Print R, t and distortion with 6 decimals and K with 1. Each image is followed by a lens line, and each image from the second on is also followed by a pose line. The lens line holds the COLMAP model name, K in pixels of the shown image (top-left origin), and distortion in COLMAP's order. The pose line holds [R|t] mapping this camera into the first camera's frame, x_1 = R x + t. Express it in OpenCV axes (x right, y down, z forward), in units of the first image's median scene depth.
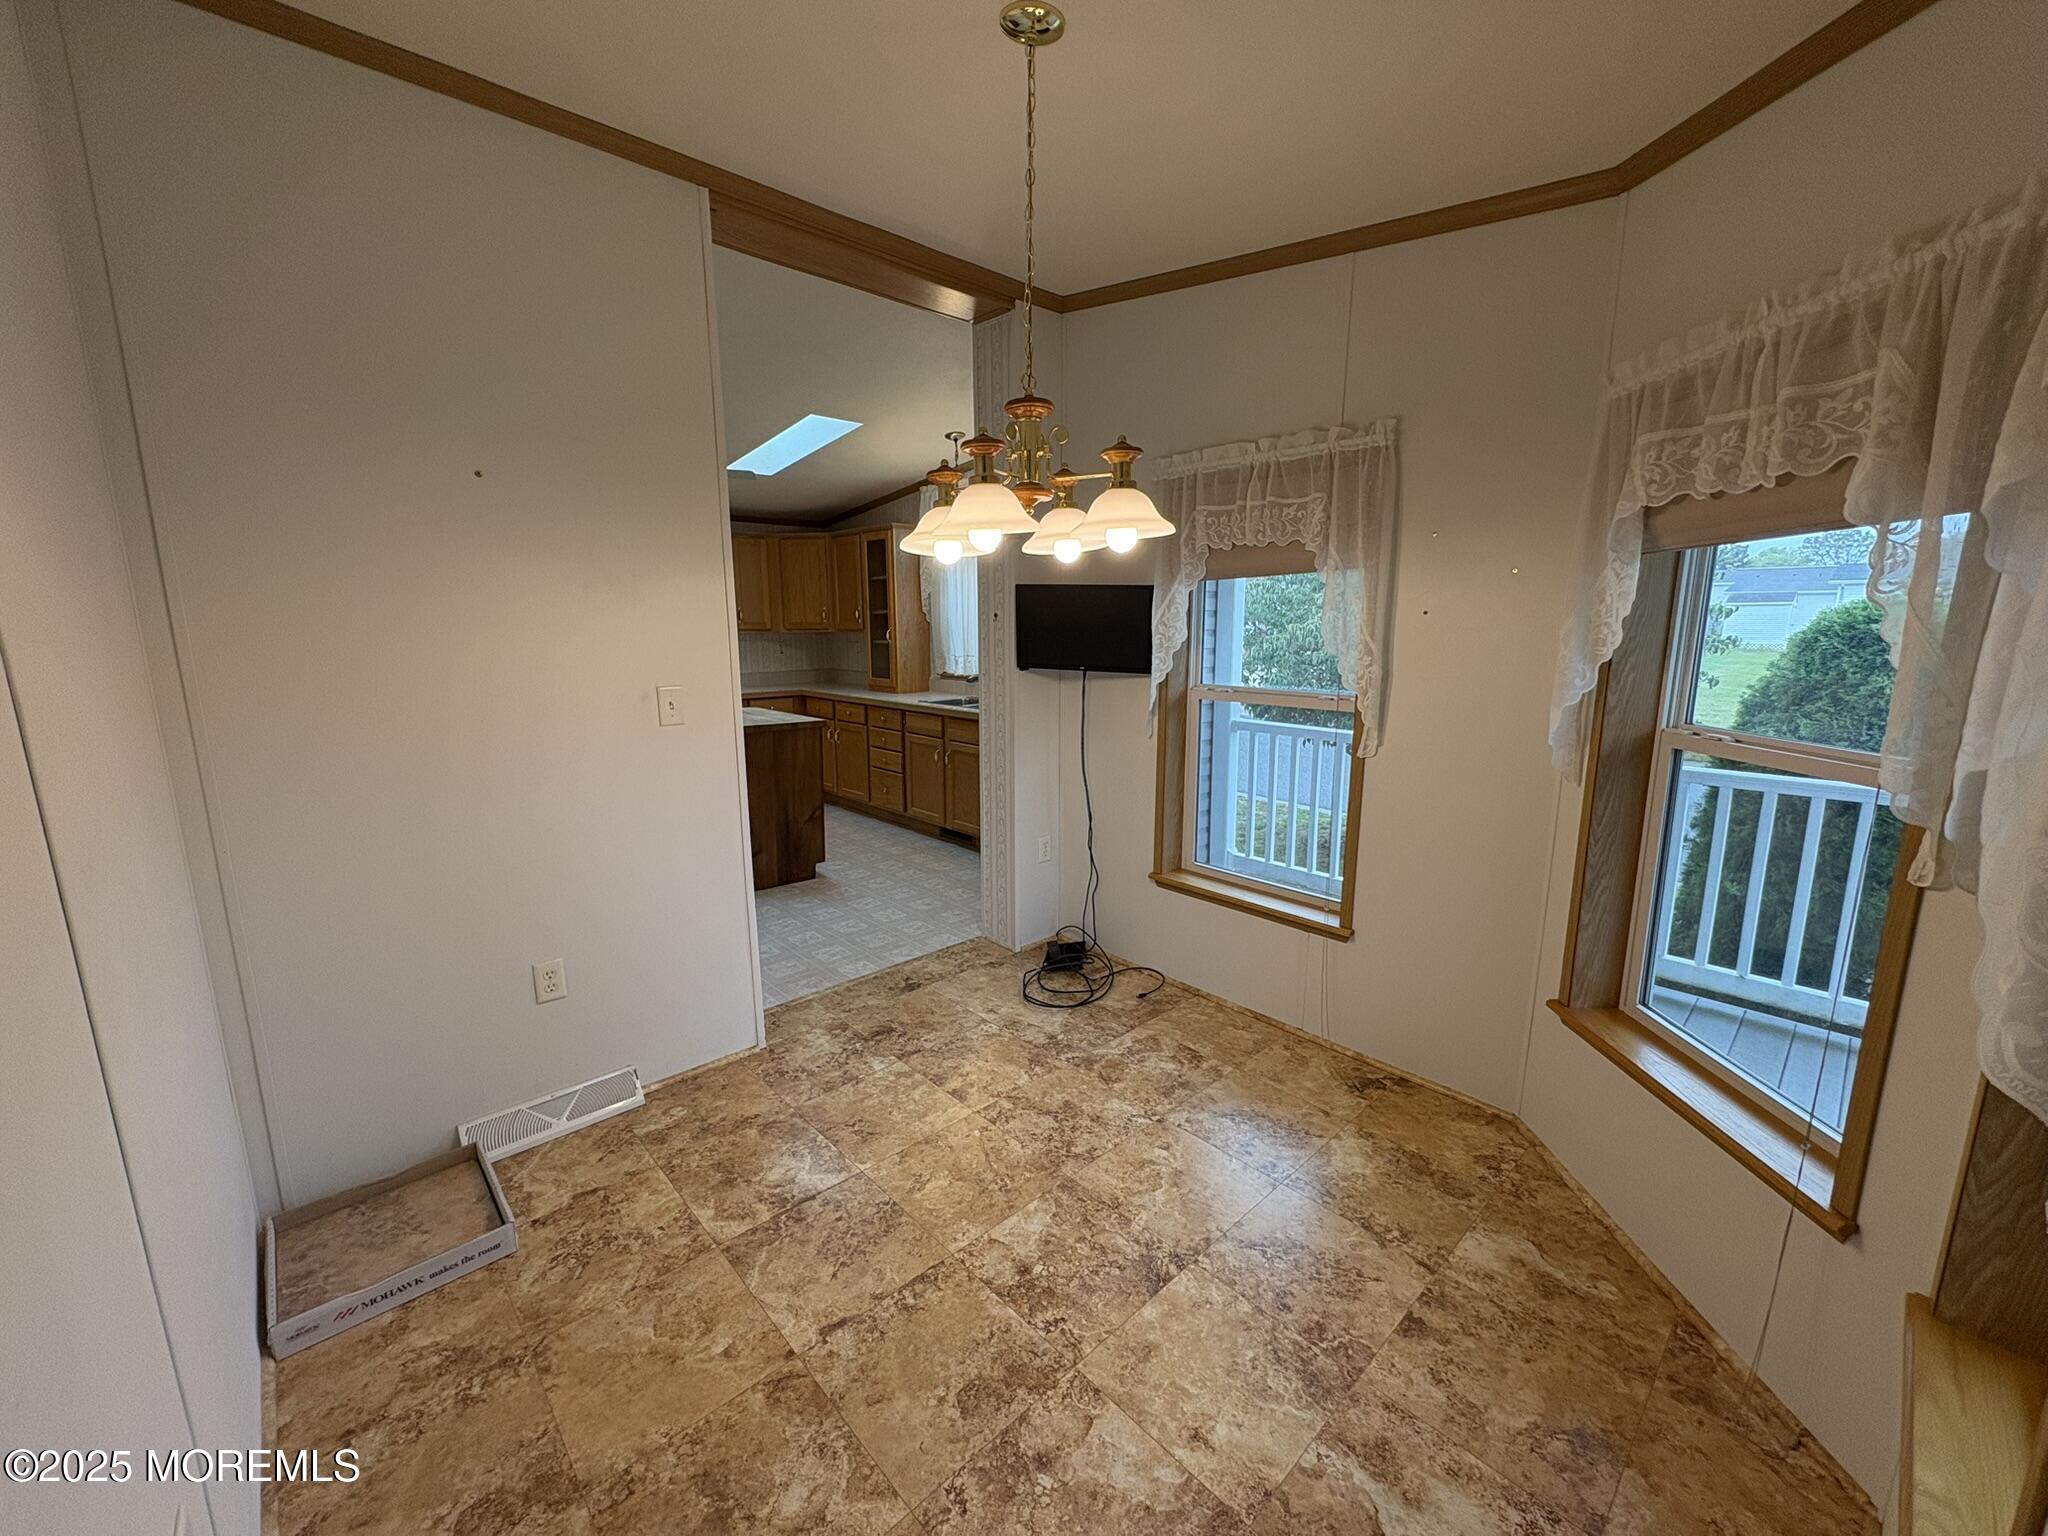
lens RADIAL K [[812.2, 0, 1033.9], [0, 812.2, 764.3], [0, 0, 1]] dist [-0.000016, -0.000120]
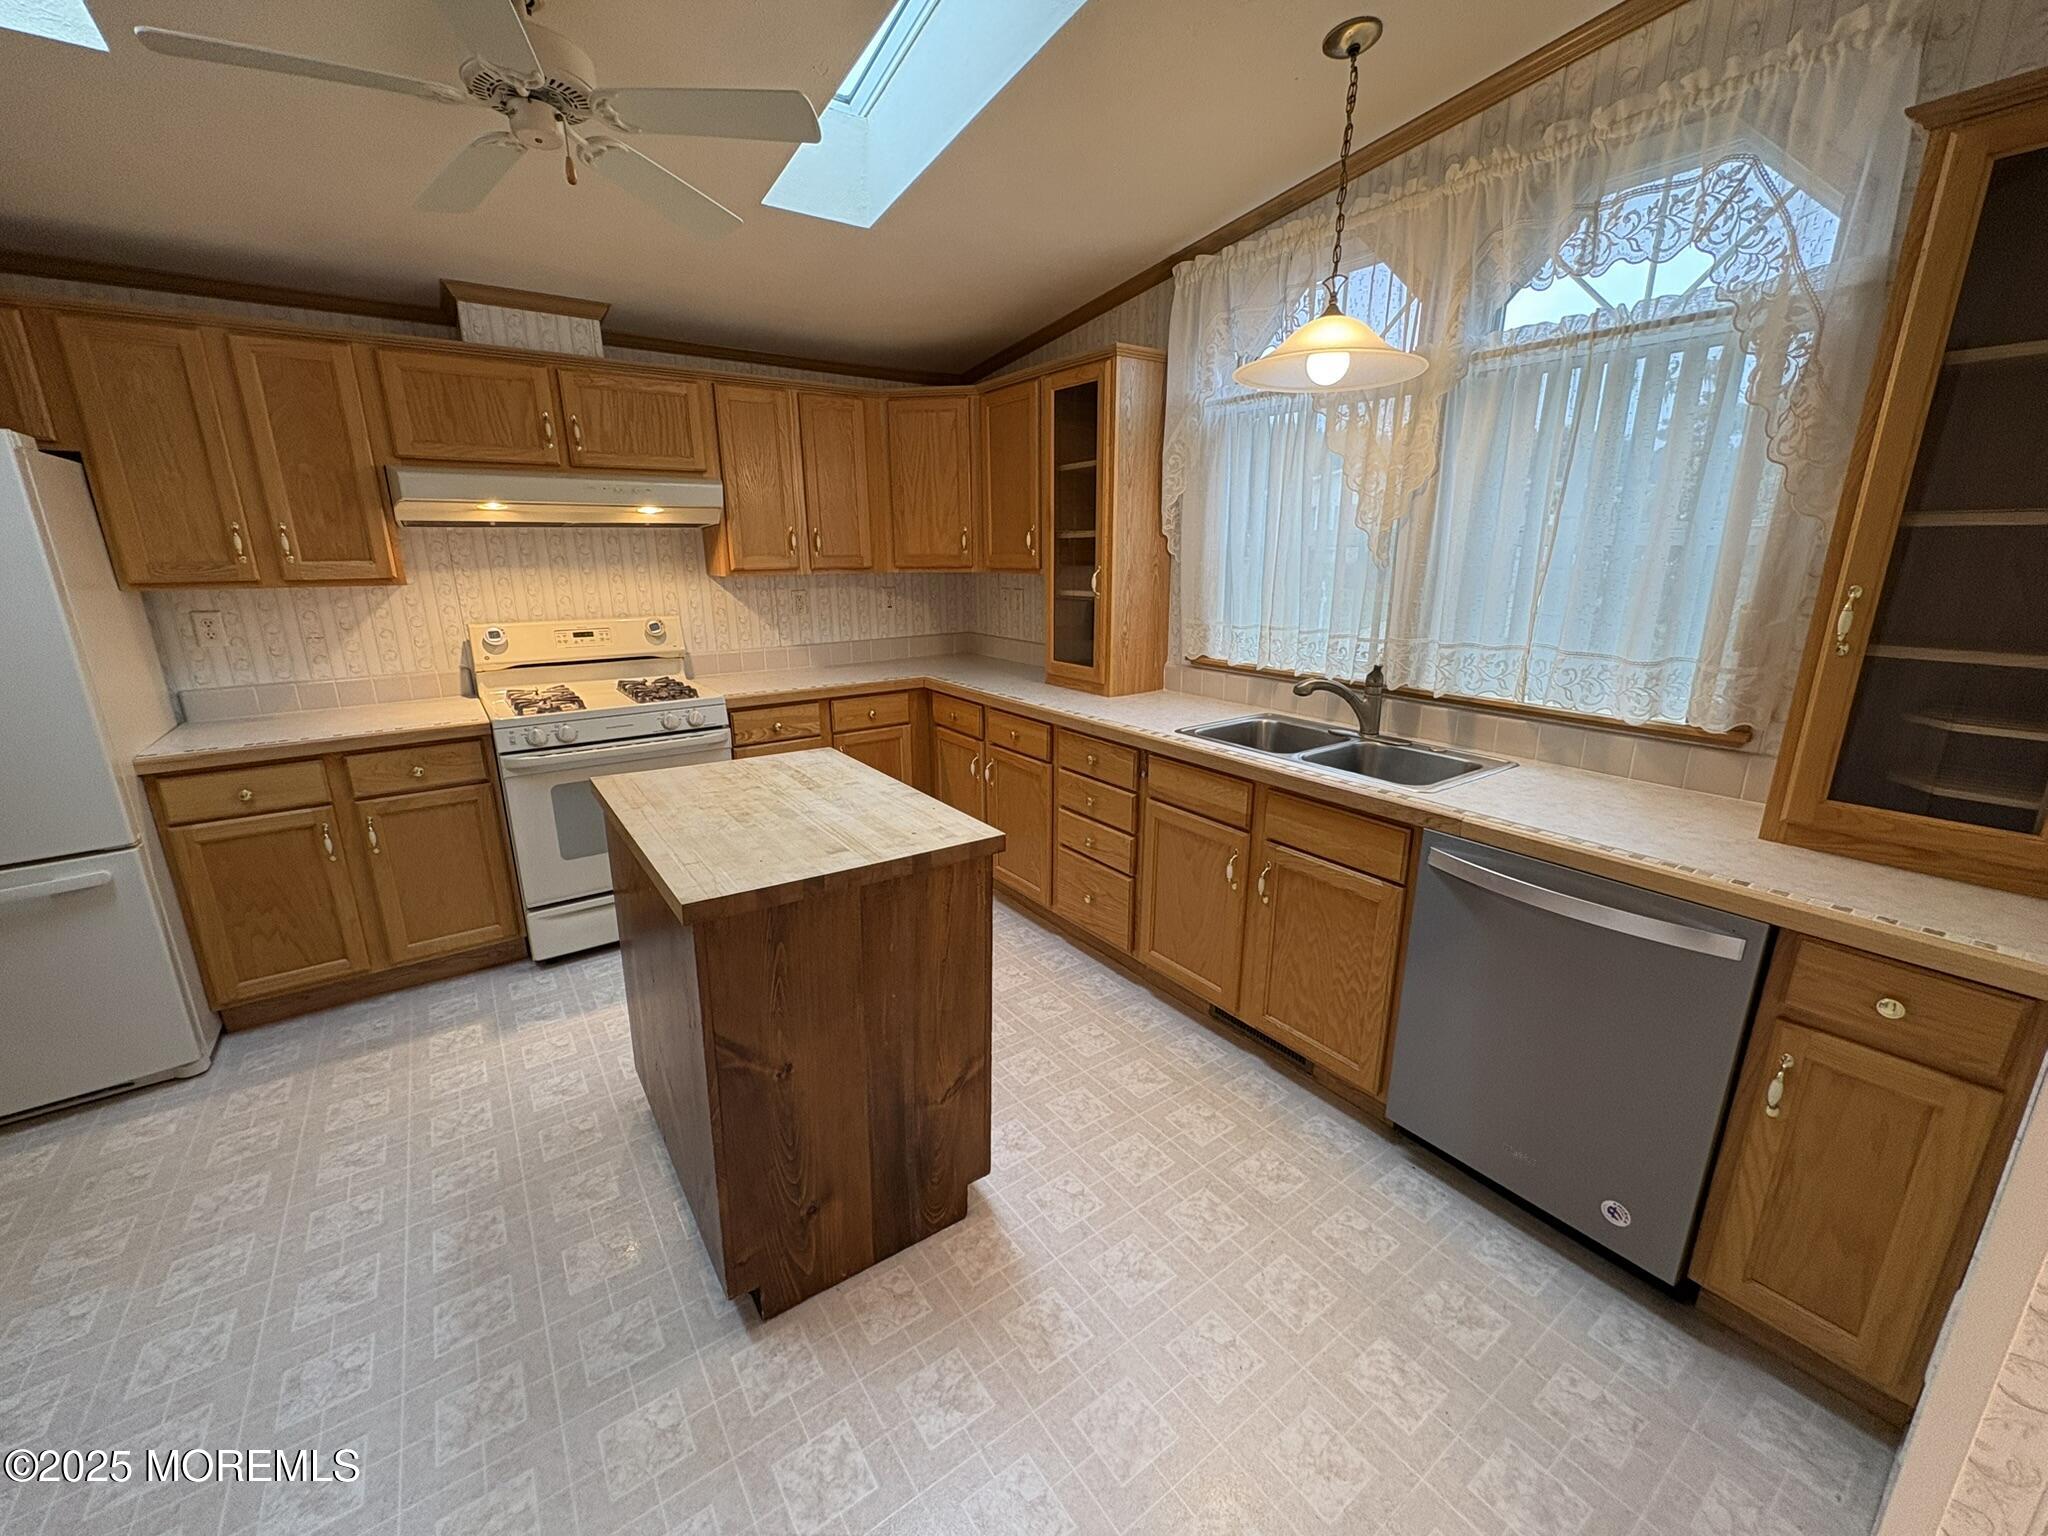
lens RADIAL K [[812.2, 0, 1033.9], [0, 812.2, 764.3], [0, 0, 1]] dist [-0.000016, -0.000120]
pose [[0.991825, 0.032539, -0.123389, -0.151138], [-0.021671, 0.995847, 0.088423, -0.090132], [0.125754, -0.085026, 0.988411, 0.488620]]
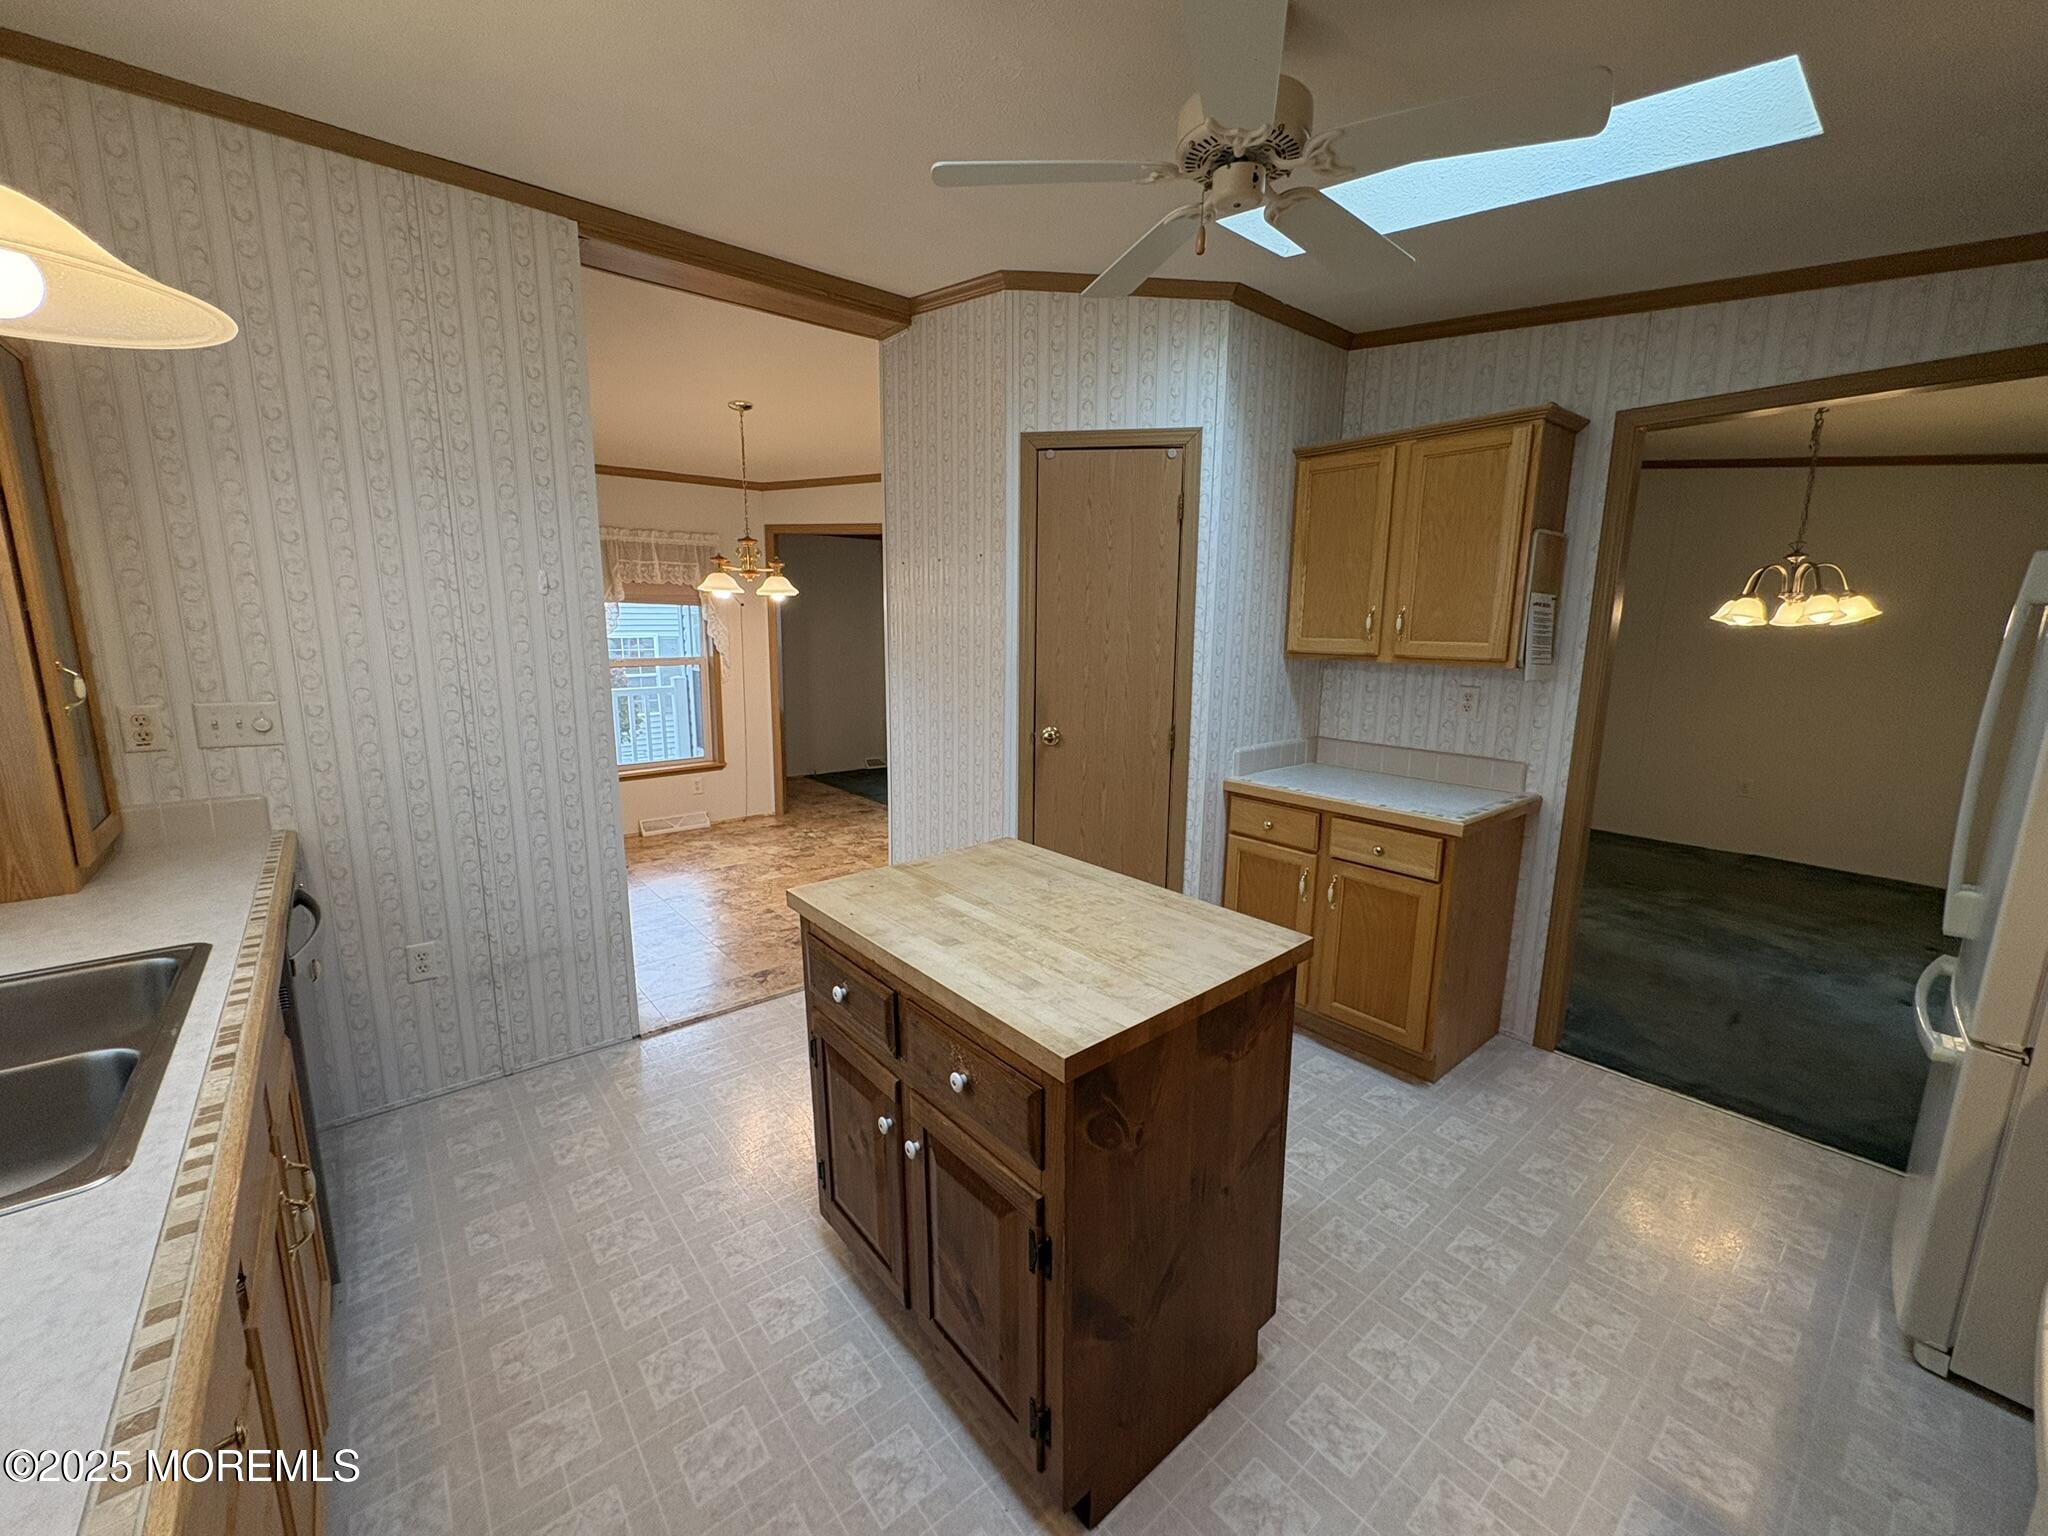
lens RADIAL K [[812.2, 0, 1033.9], [0, 812.2, 764.3], [0, 0, 1]] dist [-0.000016, -0.000120]
pose [[-0.998442, -0.017054, 0.053134, -0.303071], [0.002623, 0.936763, 0.349956, -0.190363], [-0.055743, 0.349550, -0.935258, 1.026437]]
